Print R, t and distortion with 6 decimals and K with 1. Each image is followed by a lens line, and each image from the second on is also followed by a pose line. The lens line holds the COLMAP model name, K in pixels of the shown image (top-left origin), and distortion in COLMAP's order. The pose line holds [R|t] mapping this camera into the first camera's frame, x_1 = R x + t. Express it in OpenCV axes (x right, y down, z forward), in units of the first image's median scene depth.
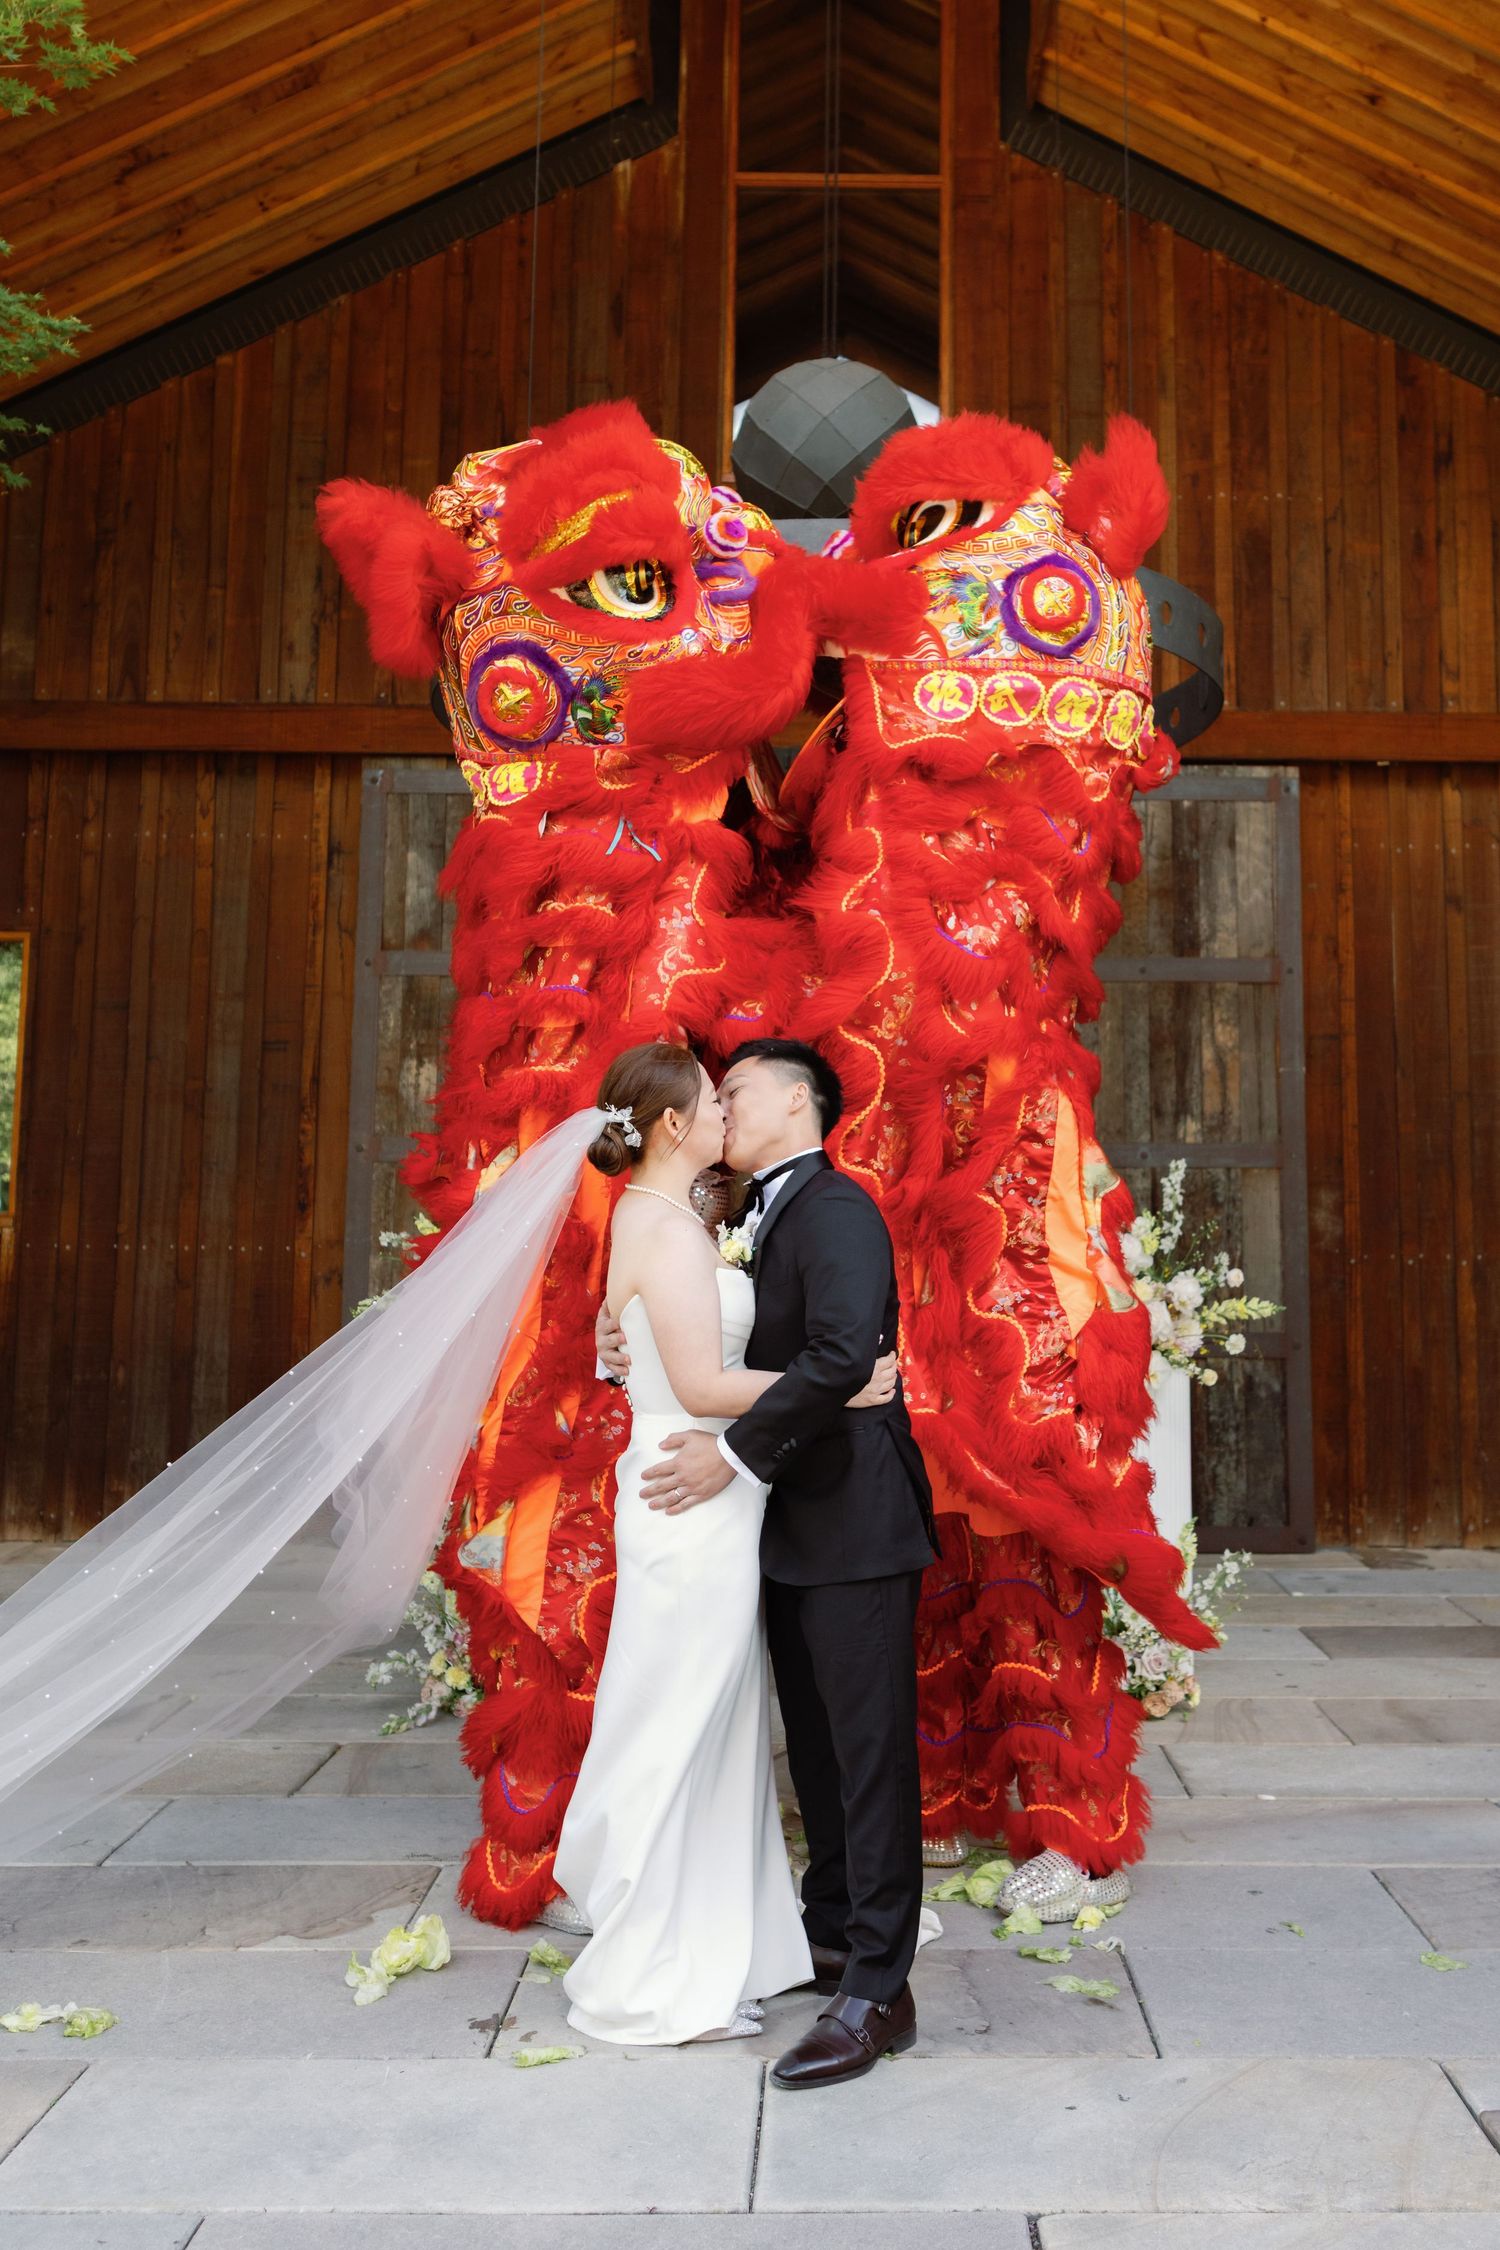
lens RADIAL K [[2051.3, 0, 877.2], [0, 2051.3, 976.1], [0, 0, 1]] dist [-0.006903, 0.000000]
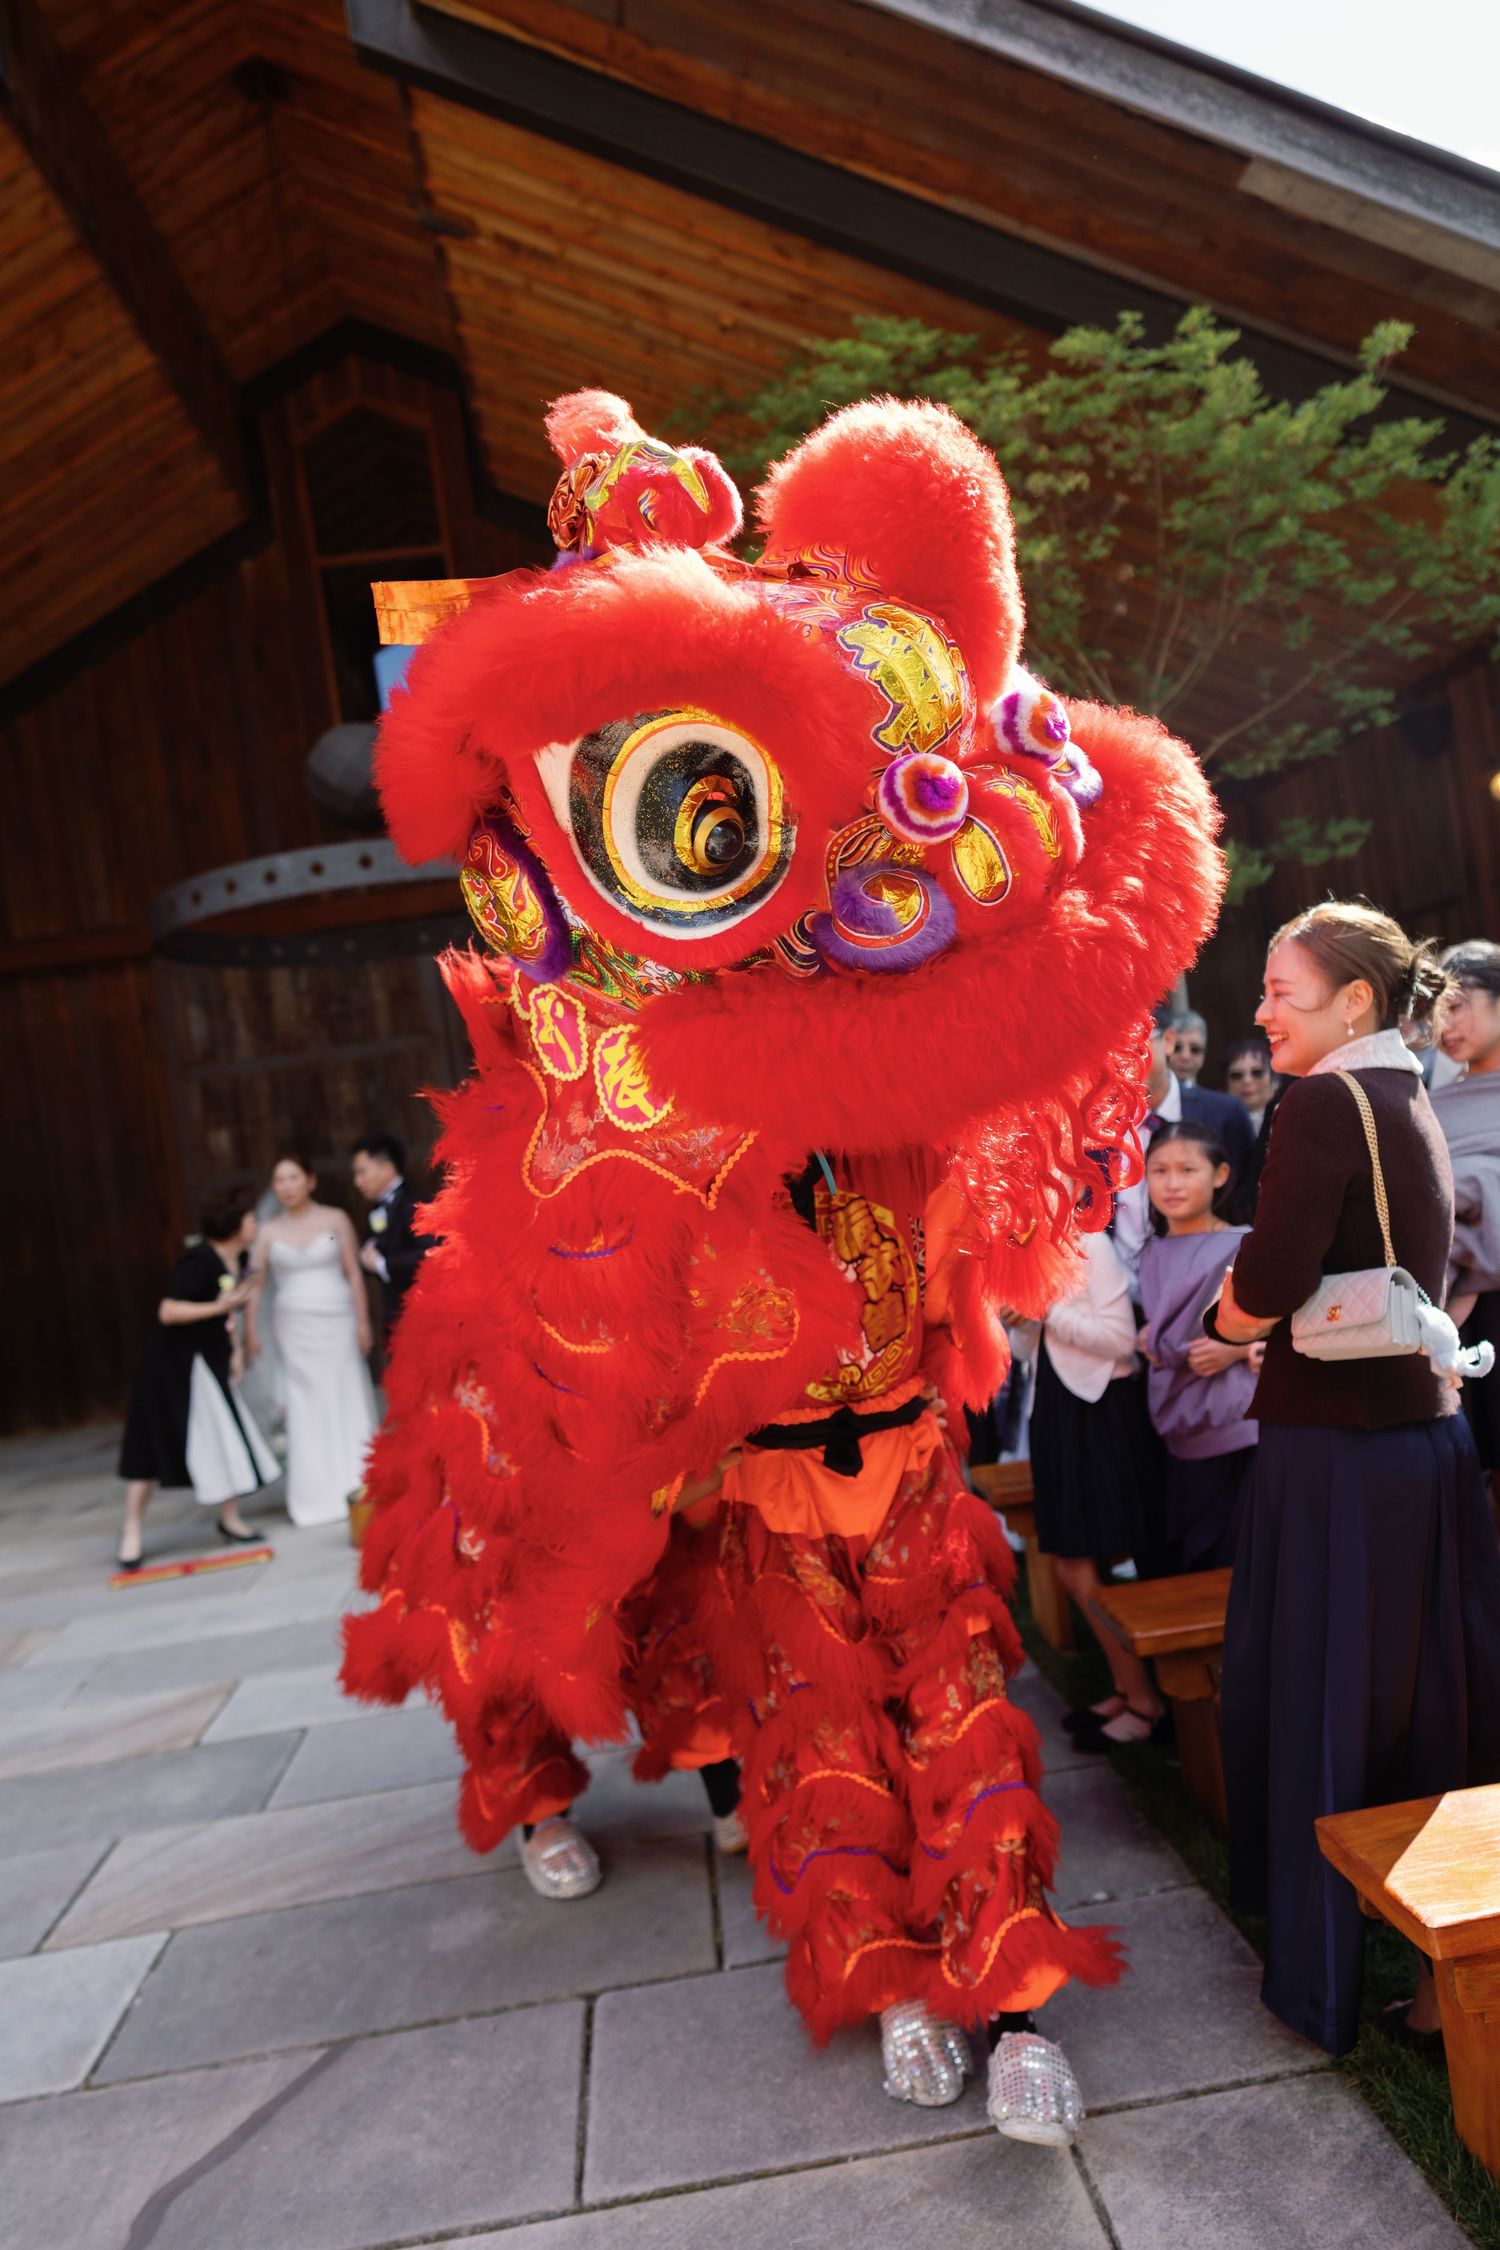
lens RADIAL K [[1507.1, 0, 720.2], [0, 1507.1, 1122.7], [0, 0, 1]] dist [-0.004263, 0.004653]
pose [[0.987767, -0.149298, 0.045019, 0.132385], [0.143402, 0.983092, 0.113865, -0.045680], [-0.061257, -0.106017, 0.992476, -0.261092]]
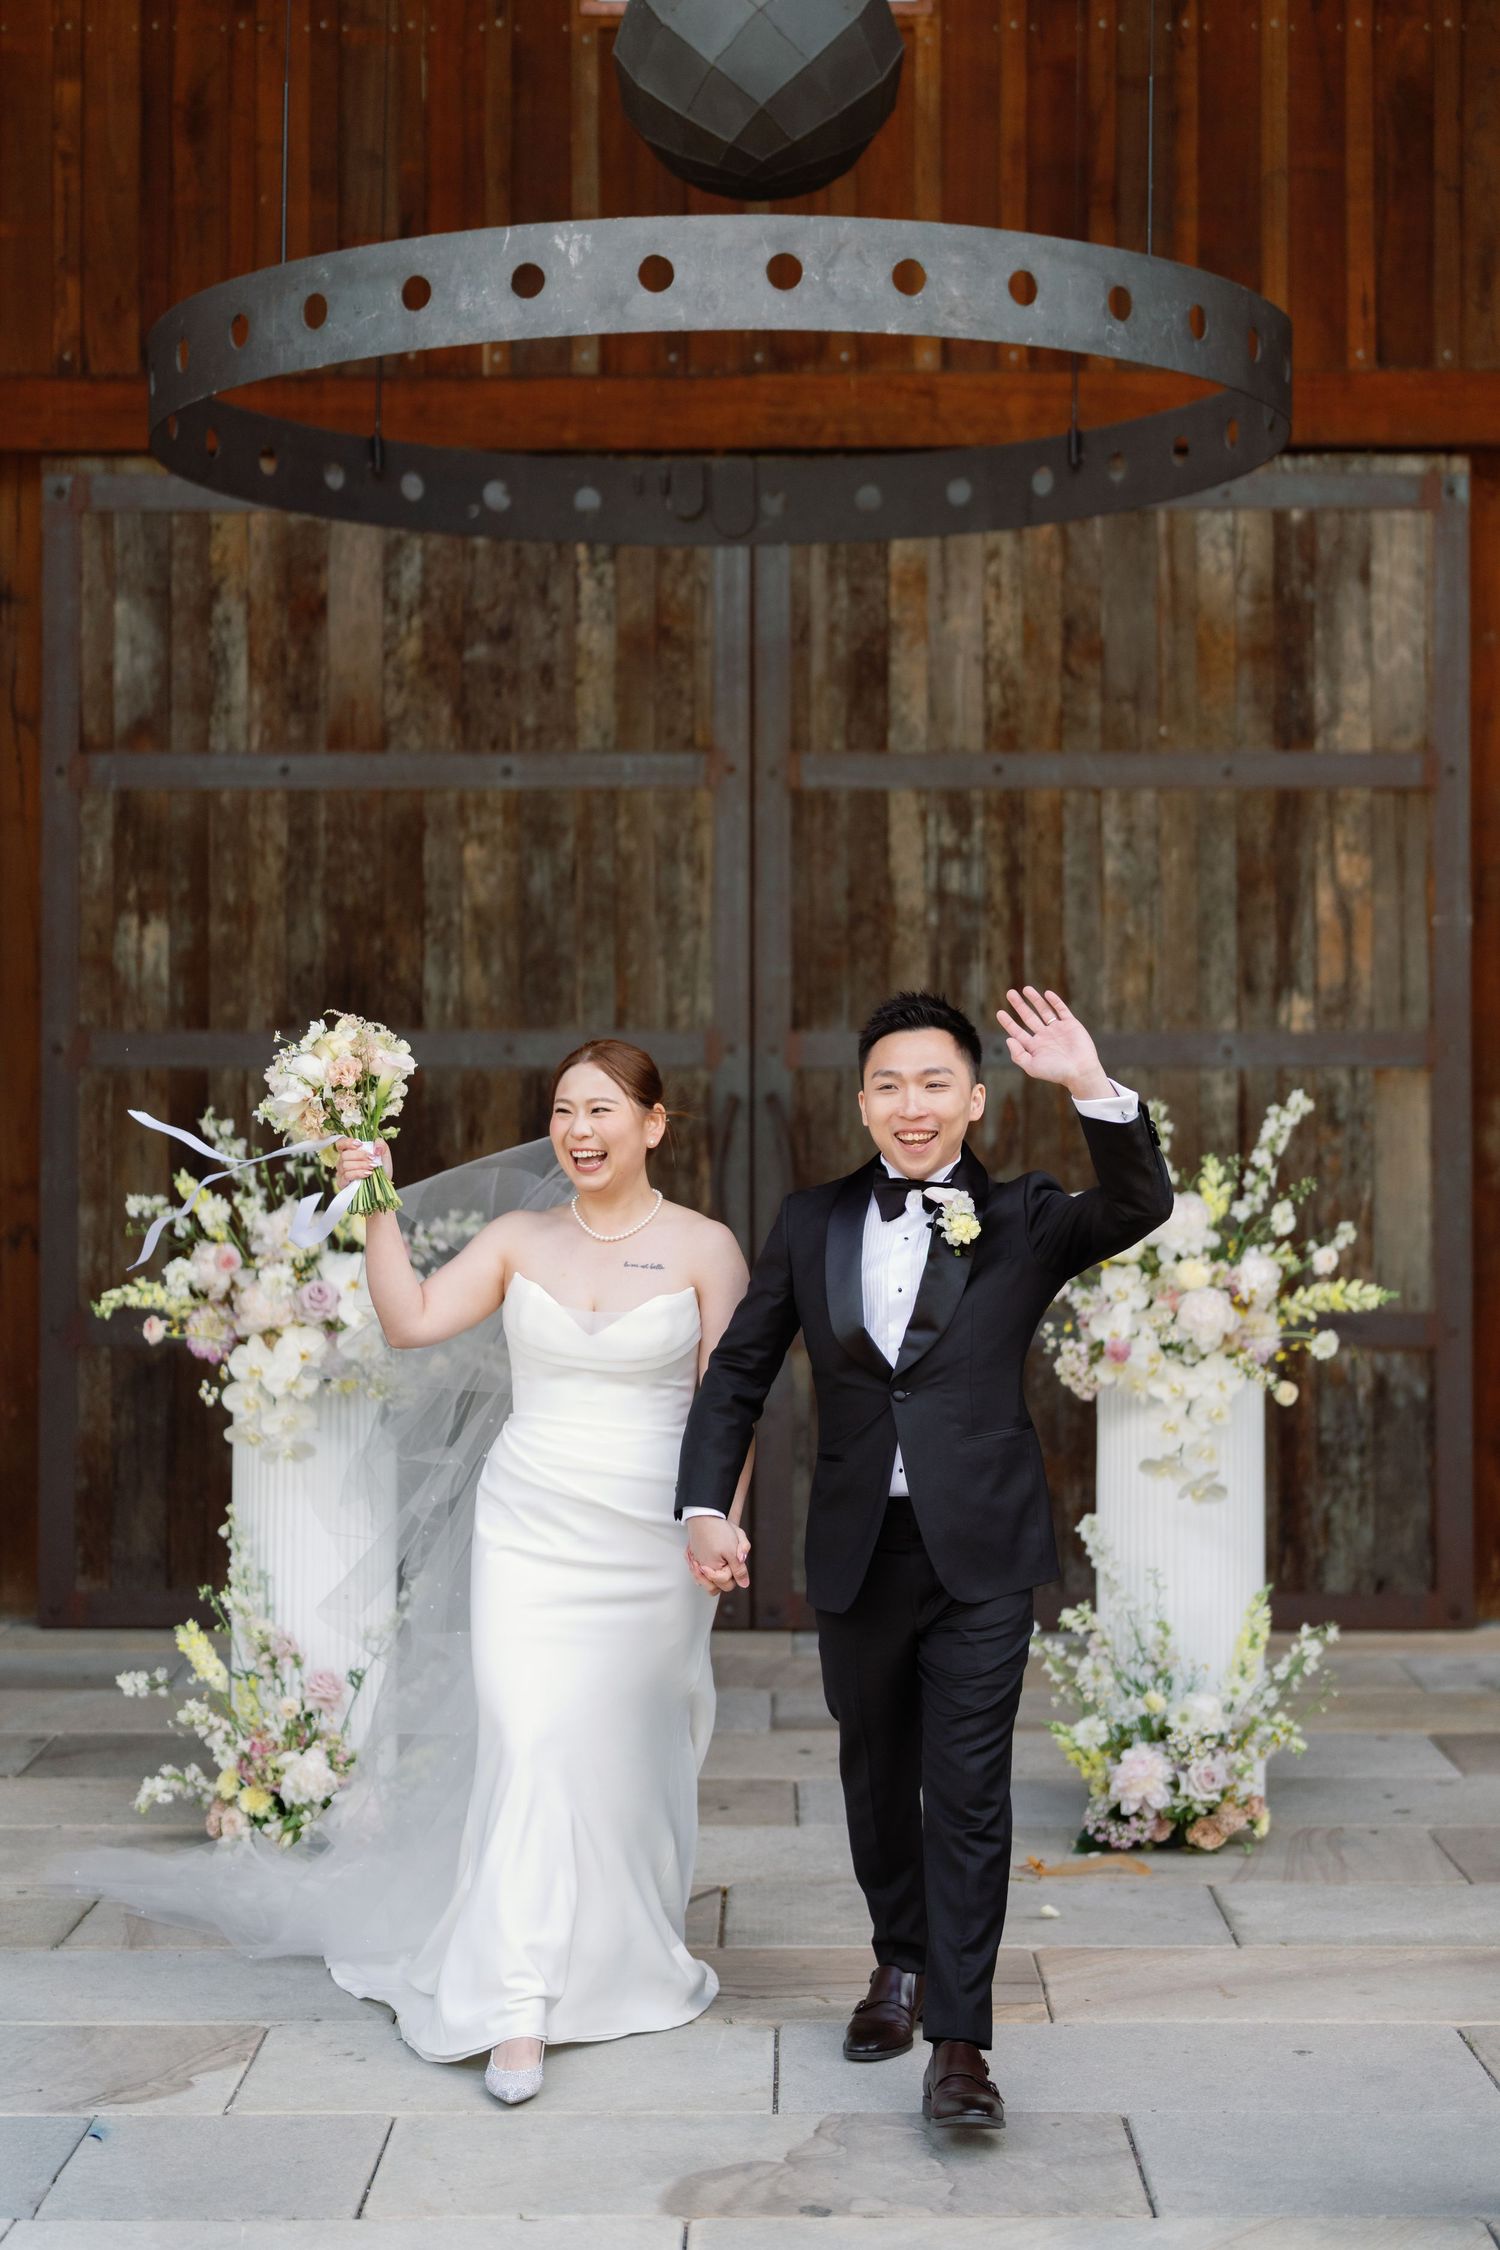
lens RADIAL K [[3551.6, 0, 781.6], [0, 3551.6, 1048.0], [0, 0, 1]] dist [-0.009882, 0.000000]
pose [[0.999820, -0.007112, -0.017586, 0.005190], [0.009022, 0.993778, 0.111012, -0.042729], [0.016687, -0.111151, 0.993663, -0.150428]]
